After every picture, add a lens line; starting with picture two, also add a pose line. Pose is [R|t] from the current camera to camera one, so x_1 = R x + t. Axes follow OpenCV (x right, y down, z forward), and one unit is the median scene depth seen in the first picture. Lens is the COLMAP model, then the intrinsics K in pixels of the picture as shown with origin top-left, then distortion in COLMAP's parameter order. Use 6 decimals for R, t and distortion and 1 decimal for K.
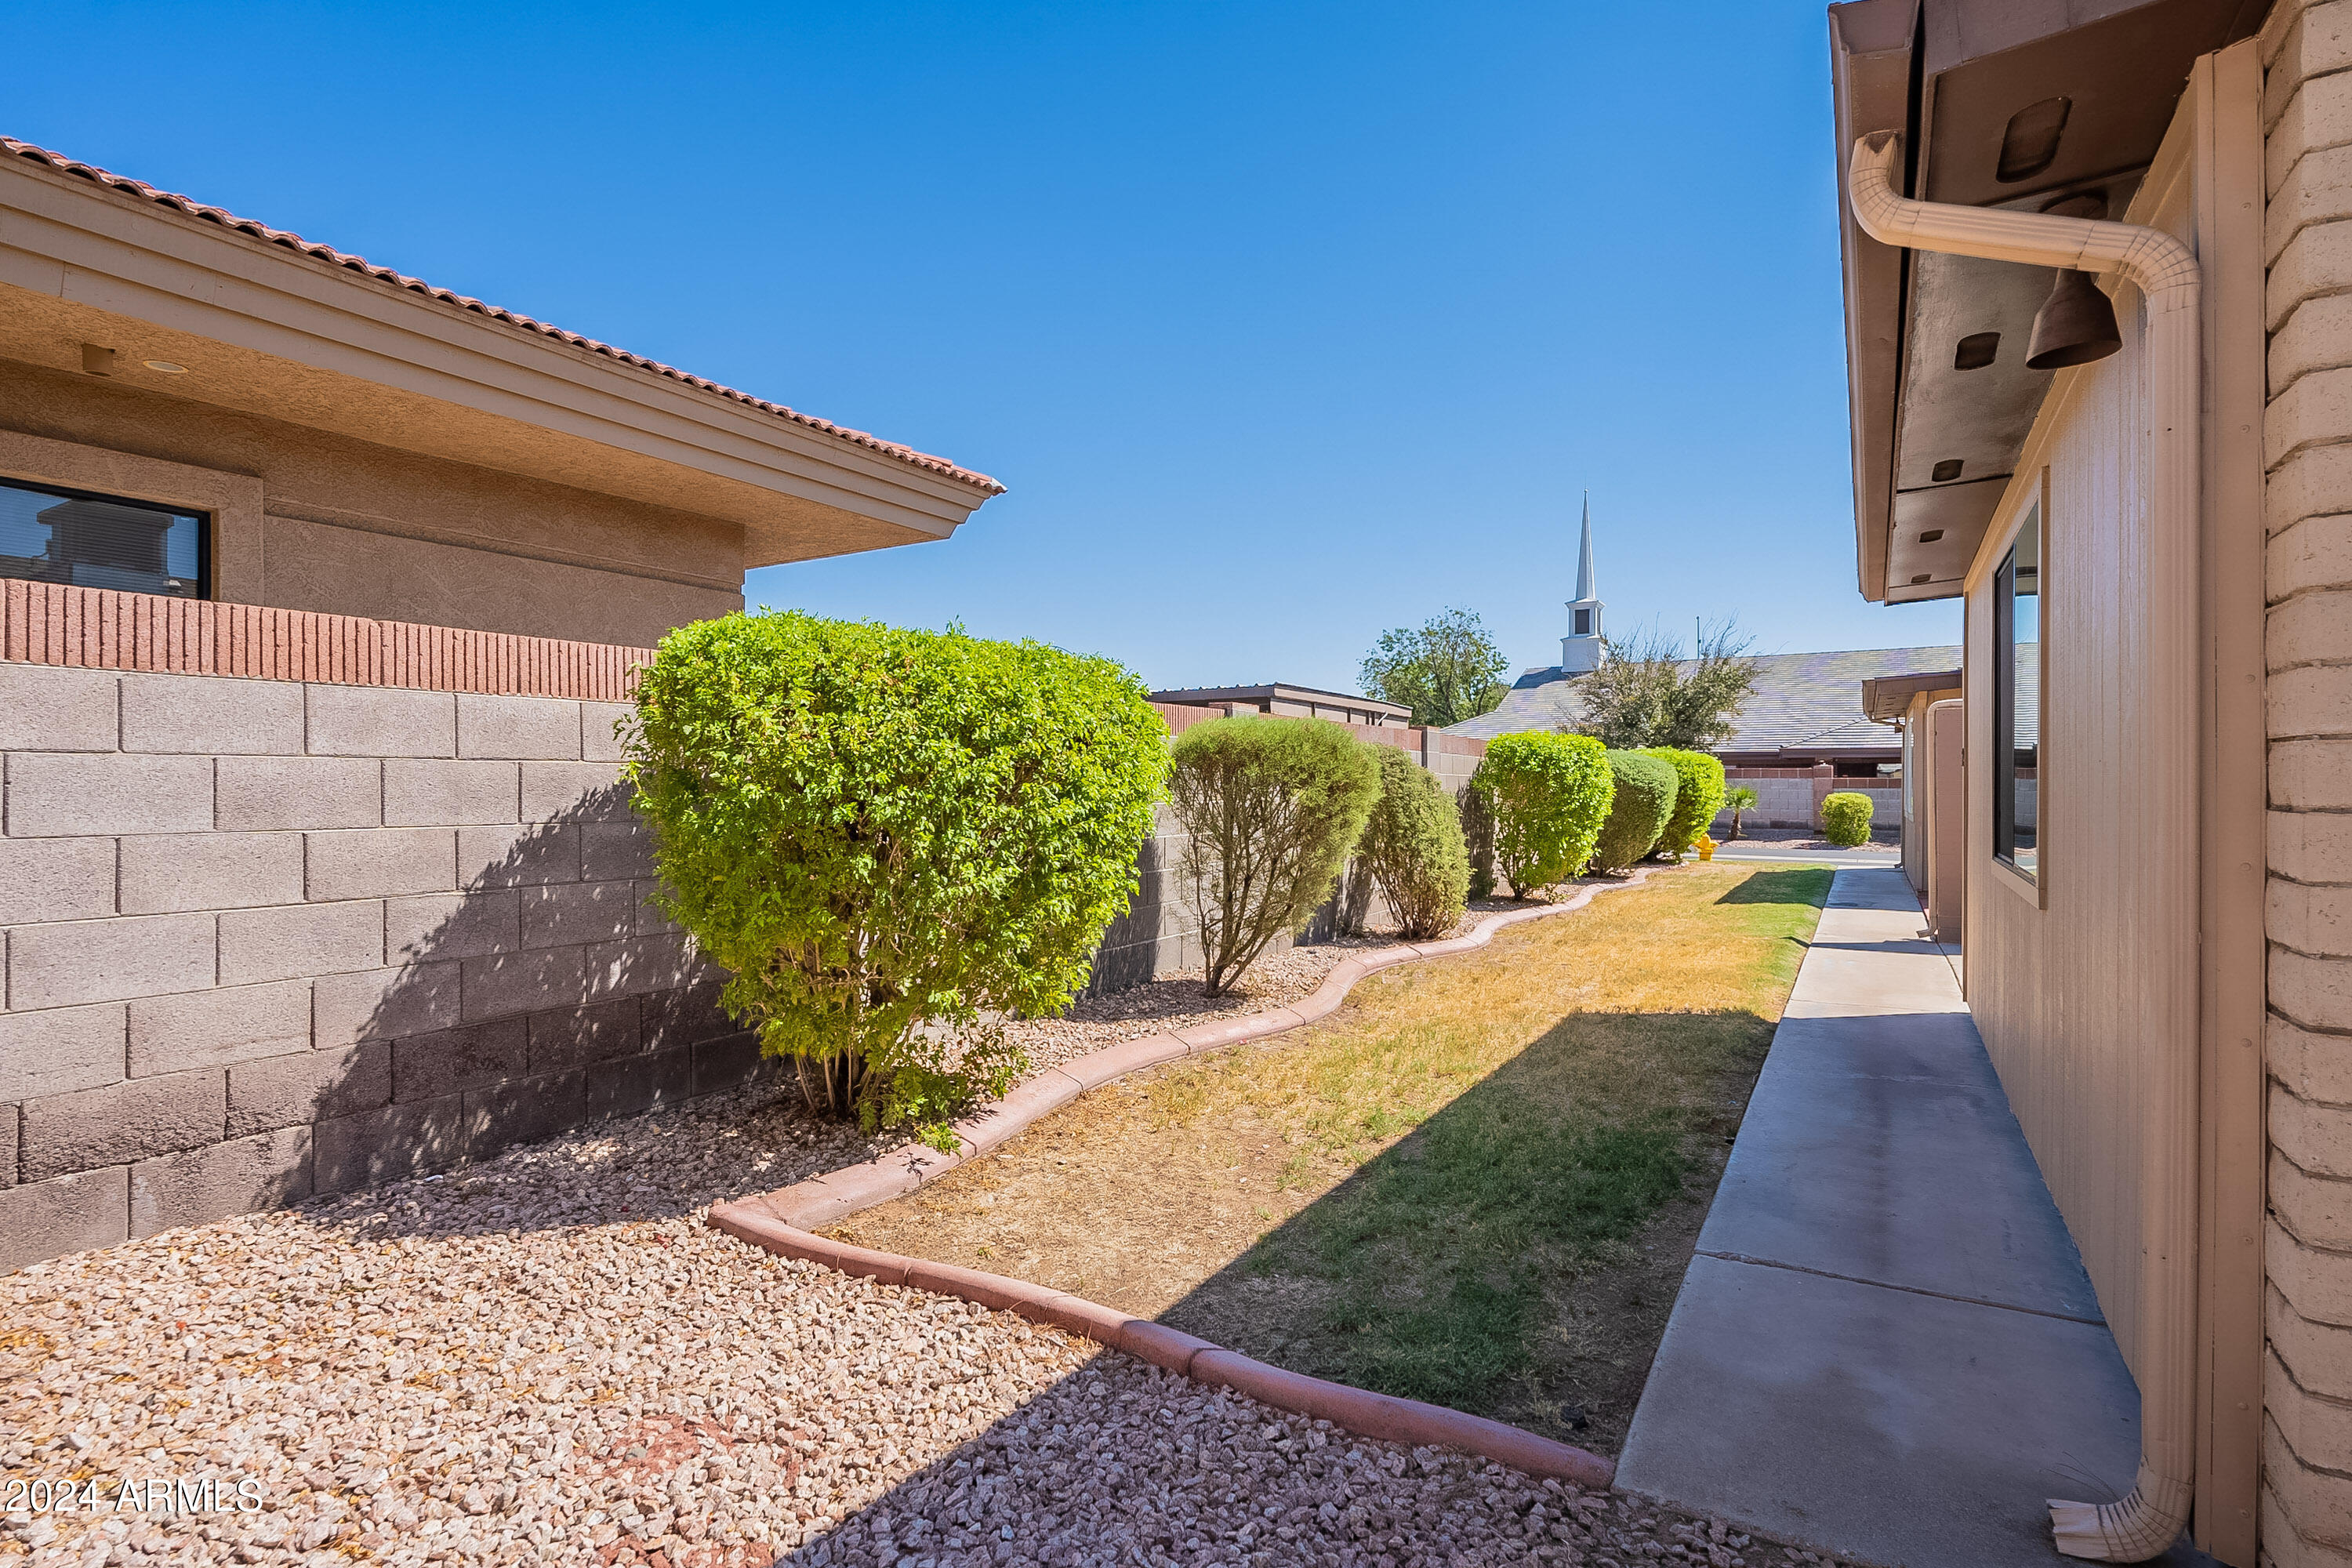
lens RADIAL K [[1122.9, 0, 1176.0], [0, 1122.9, 784.0], [0, 0, 1]] dist [-0.001909, -0.000169]
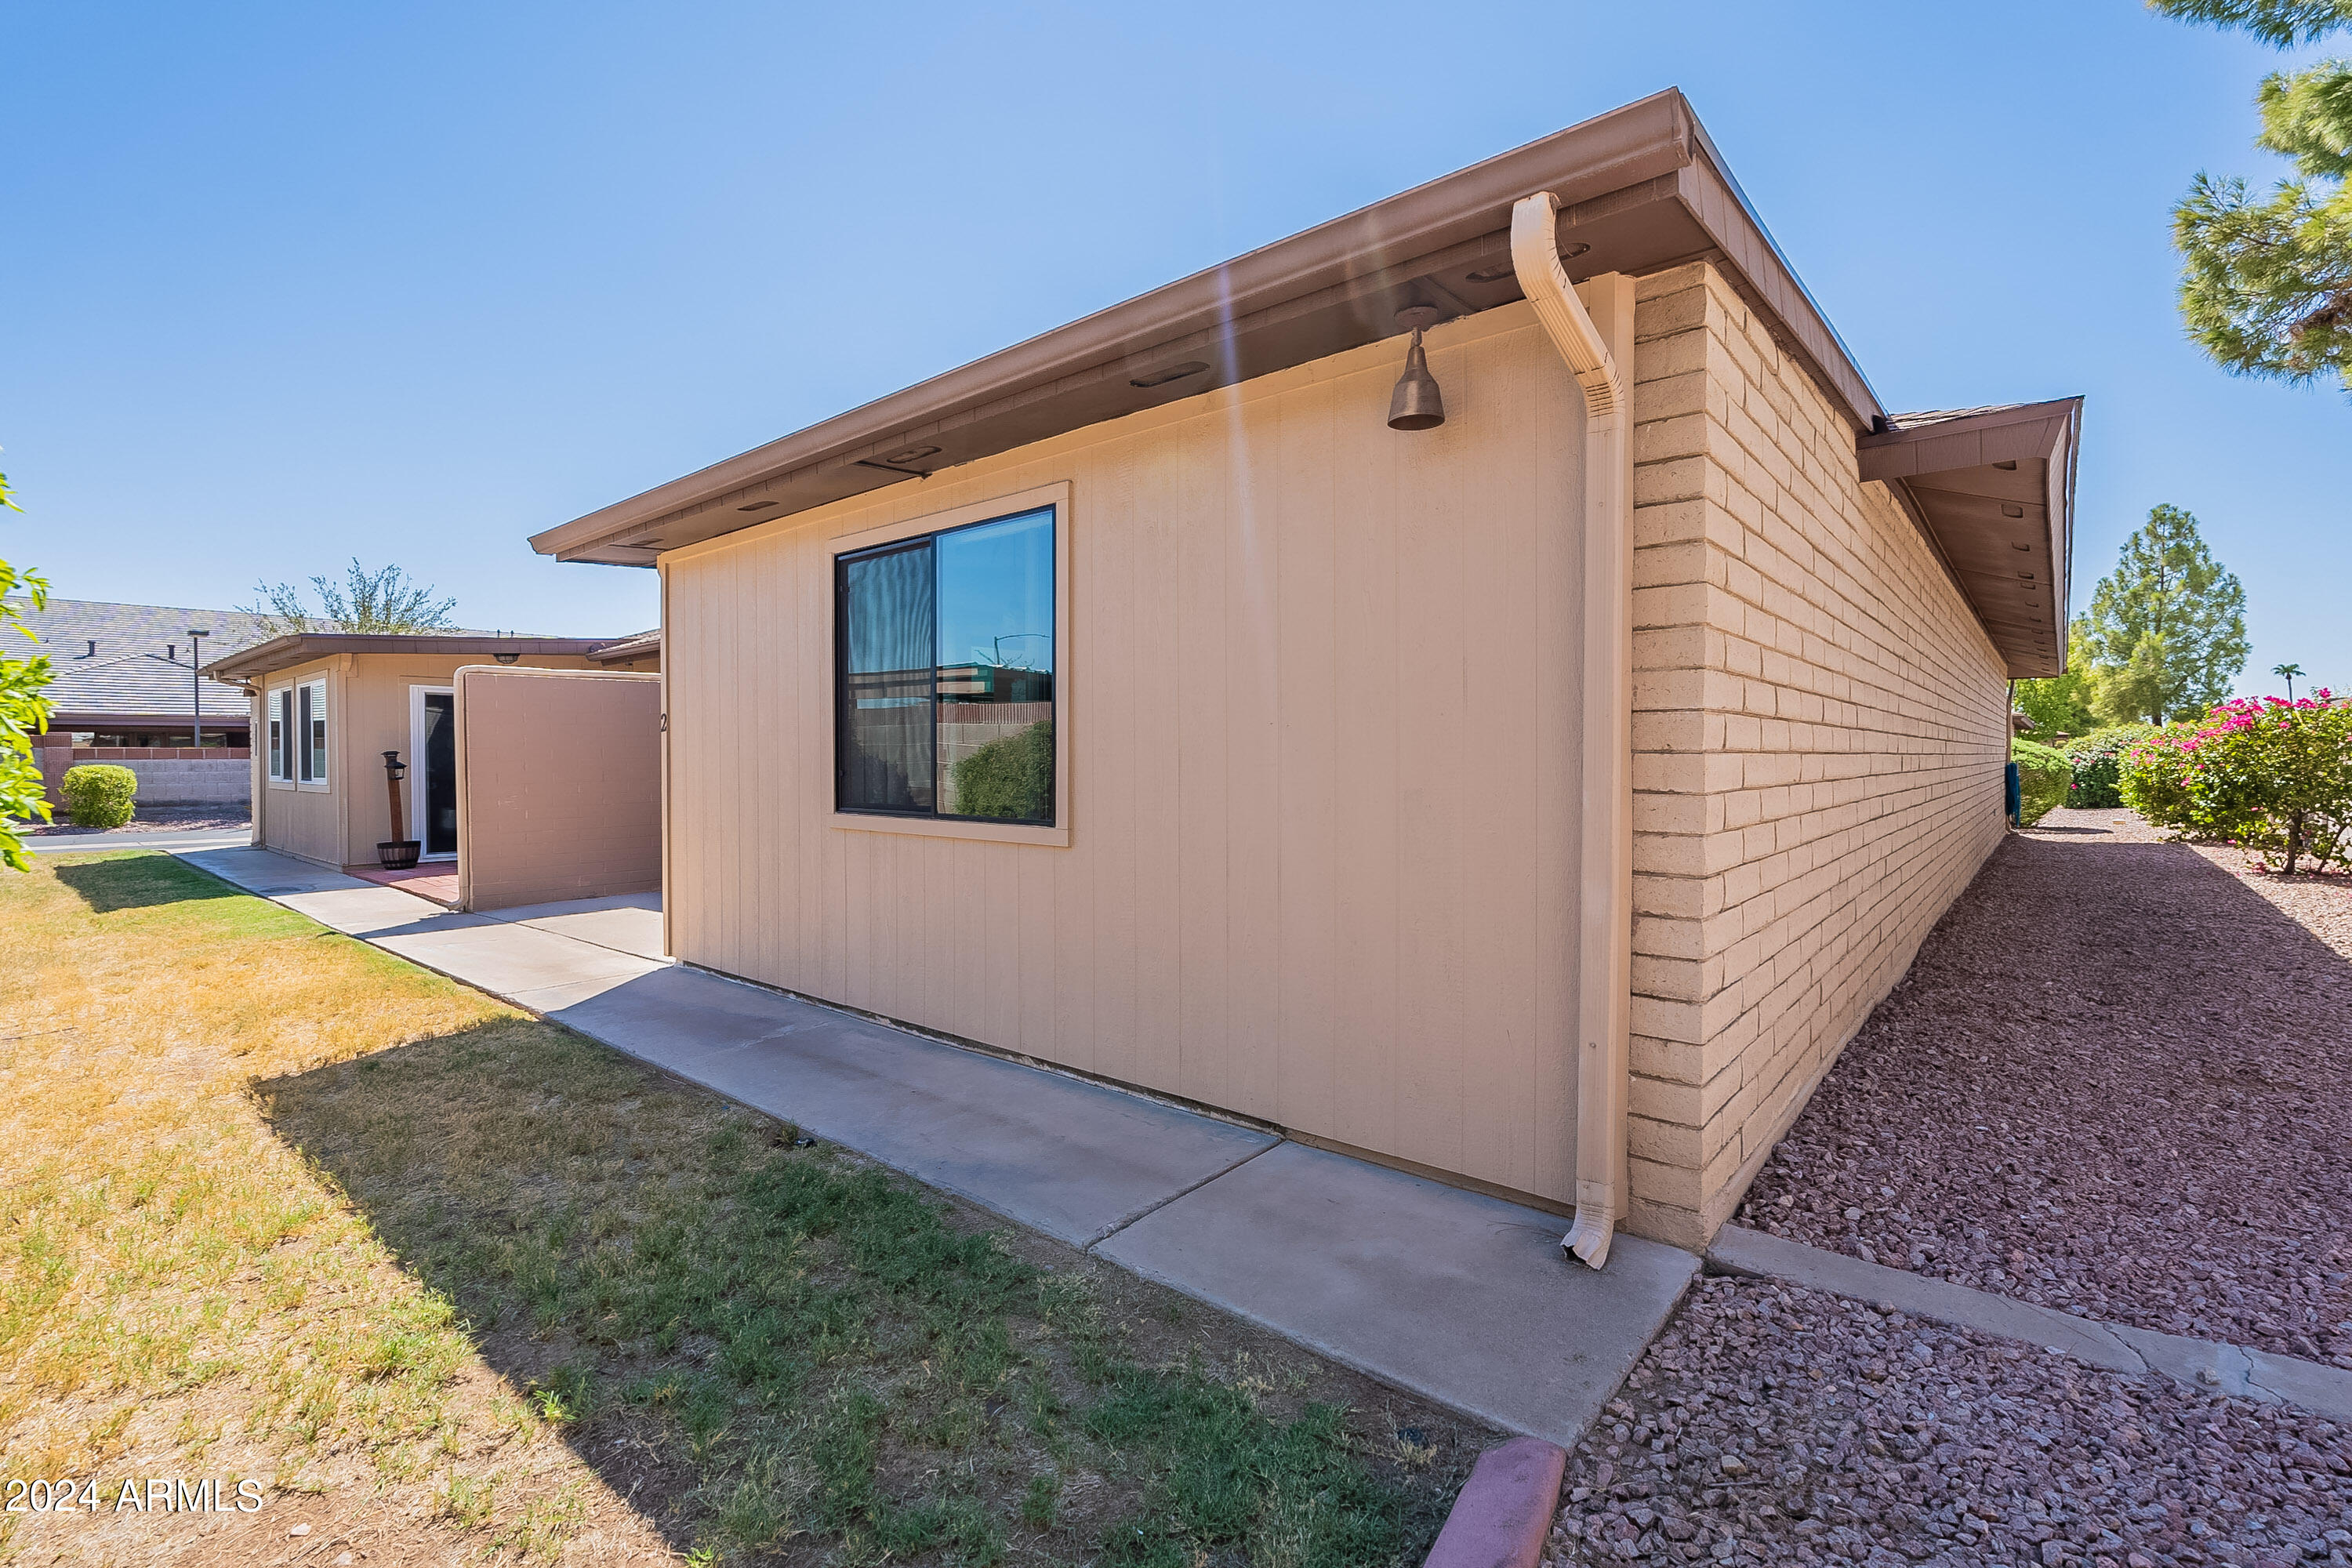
lens RADIAL K [[1036.2, 0, 1172.4], [0, 1036.2, 776.5], [0, 0, 1]] dist [-0.005005, -0.000456]
pose [[0.162714, -0.020075, 0.986469, -0.290494], [0.000667, 0.999795, 0.020236, 0.011313], [-0.986673, -0.002634, 0.162694, 0.641728]]
